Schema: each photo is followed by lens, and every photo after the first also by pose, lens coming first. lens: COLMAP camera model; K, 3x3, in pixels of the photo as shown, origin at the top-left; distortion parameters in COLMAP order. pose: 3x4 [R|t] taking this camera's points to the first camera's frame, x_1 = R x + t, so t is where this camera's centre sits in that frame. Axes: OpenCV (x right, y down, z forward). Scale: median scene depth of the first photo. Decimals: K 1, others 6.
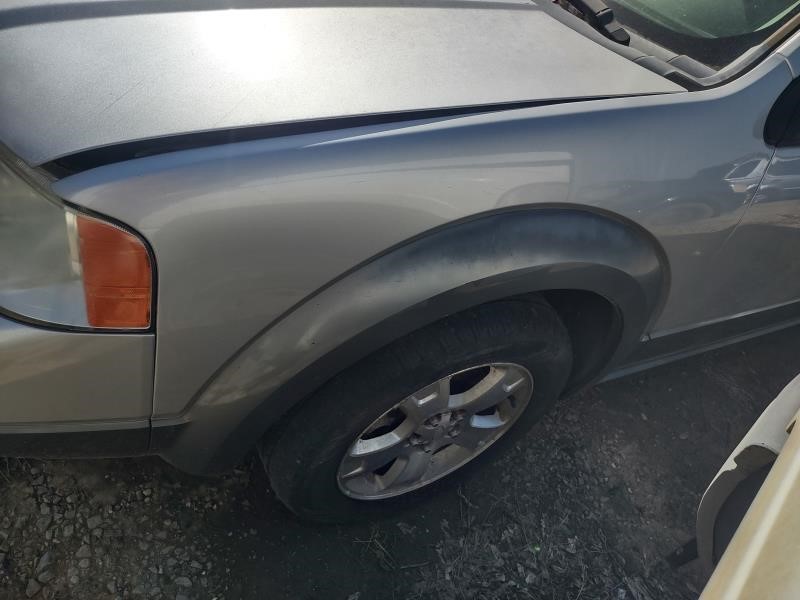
lens RADIAL K [[615.1, 0, 400.0], [0, 615.1, 300.0], [0, 0, 1]] dist [0.080437, -0.090673]
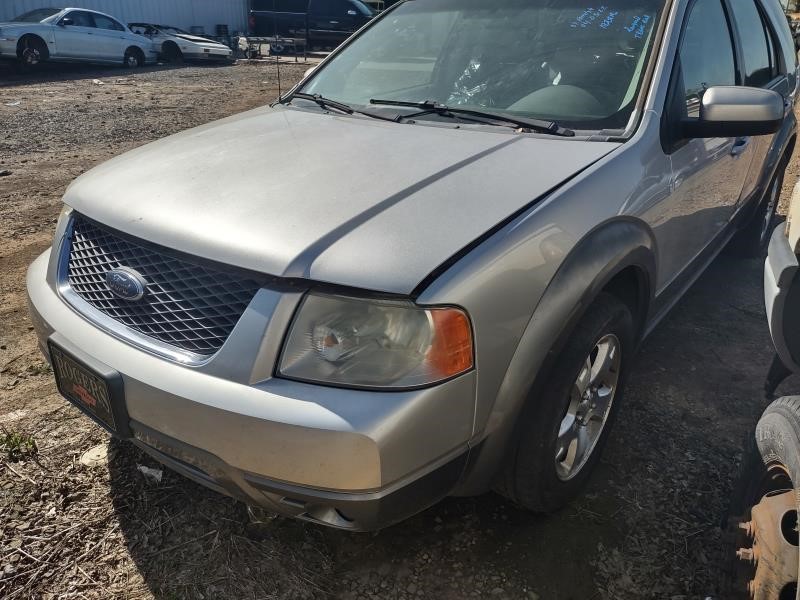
lens RADIAL K [[615.1, 0, 400.0], [0, 615.1, 300.0], [0, 0, 1]] dist [0.080437, -0.090673]
pose [[0.874801, -0.415177, 0.249701, -0.579934], [0.464483, 0.865269, -0.188588, 0.071873], [-0.137761, 0.280959, 0.949781, -0.374715]]
